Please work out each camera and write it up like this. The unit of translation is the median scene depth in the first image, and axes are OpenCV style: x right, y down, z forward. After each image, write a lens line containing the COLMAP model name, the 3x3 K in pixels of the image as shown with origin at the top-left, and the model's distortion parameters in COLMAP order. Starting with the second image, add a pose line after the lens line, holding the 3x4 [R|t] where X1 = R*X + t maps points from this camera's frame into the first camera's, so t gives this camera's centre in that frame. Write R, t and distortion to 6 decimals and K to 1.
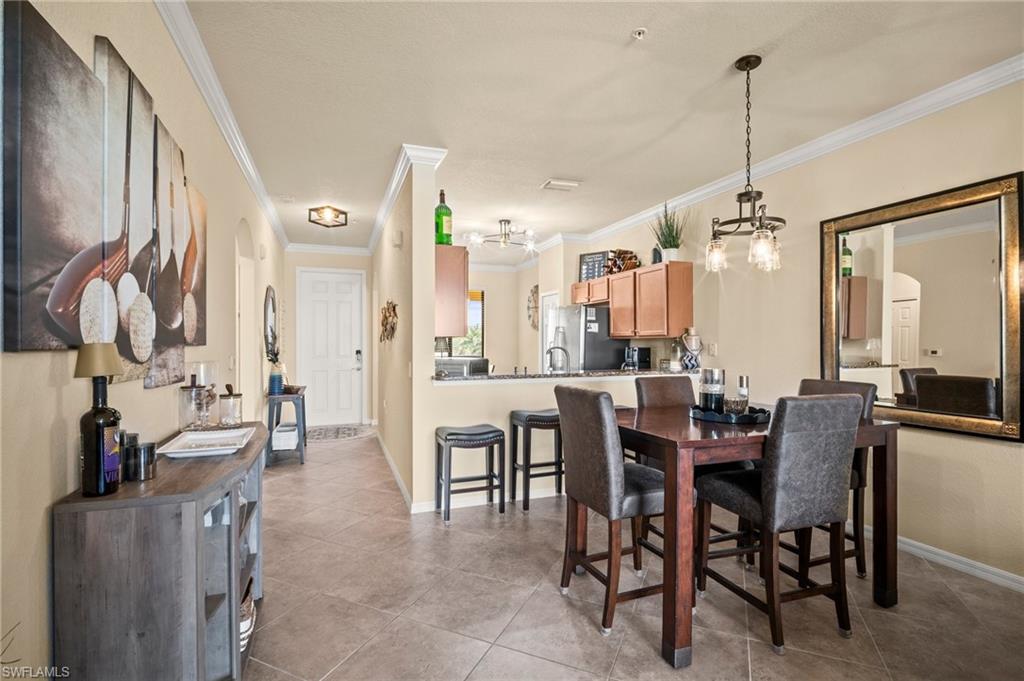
lens RADIAL K [[481.3, 0, 515.3], [0, 481.3, 342.5], [0, 0, 1]] dist [-0.004620, -0.006195]
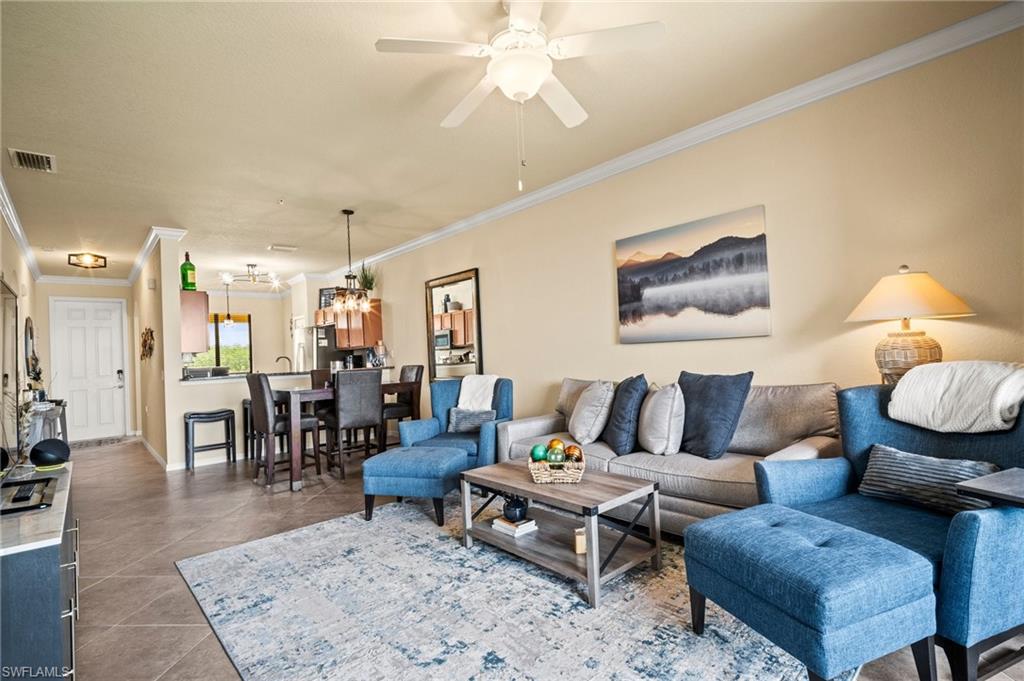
lens RADIAL K [[481.3, 0, 517.6], [0, 481.3, 343.0], [0, 0, 1]] dist [-0.004620, -0.006195]
pose [[0.928075, -0.033785, 0.370858, 0.173487], [0.044356, 0.998815, -0.020008, 0.023999], [-0.369743, 0.035019, 0.928474, -0.536221]]
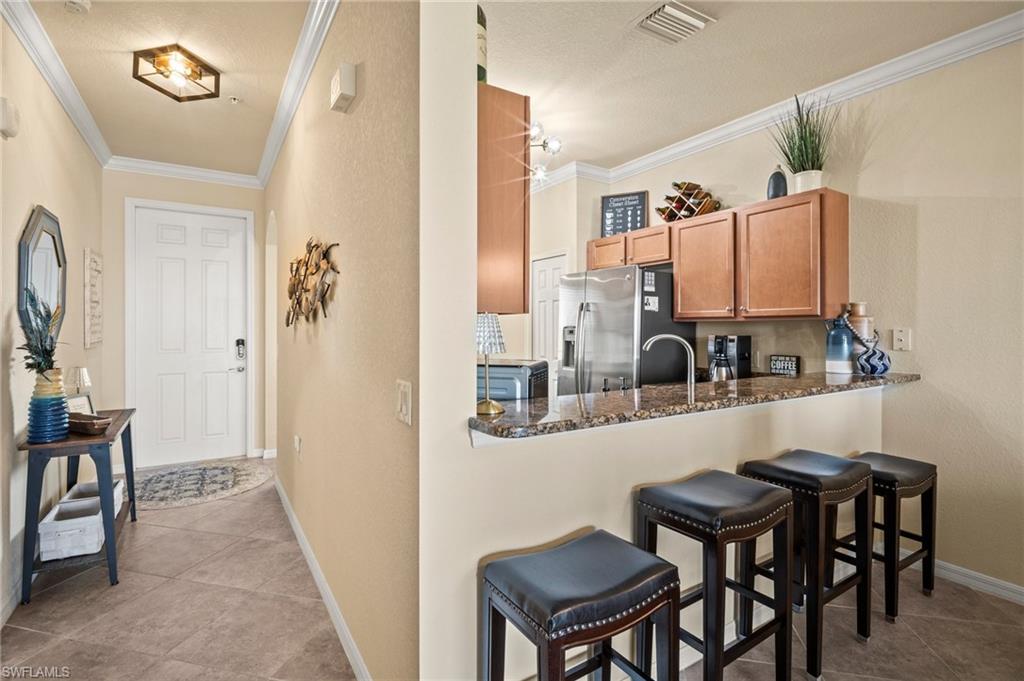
lens RADIAL K [[481.3, 0, 511.2], [0, 481.3, 327.8], [0, 0, 1]] dist [-0.004620, -0.006195]
pose [[0.979609, 0.001077, 0.200912, -0.147929], [-0.000964, 0.999999, -0.000664, 0.001063], [-0.200913, 0.000456, 0.979609, 0.440577]]
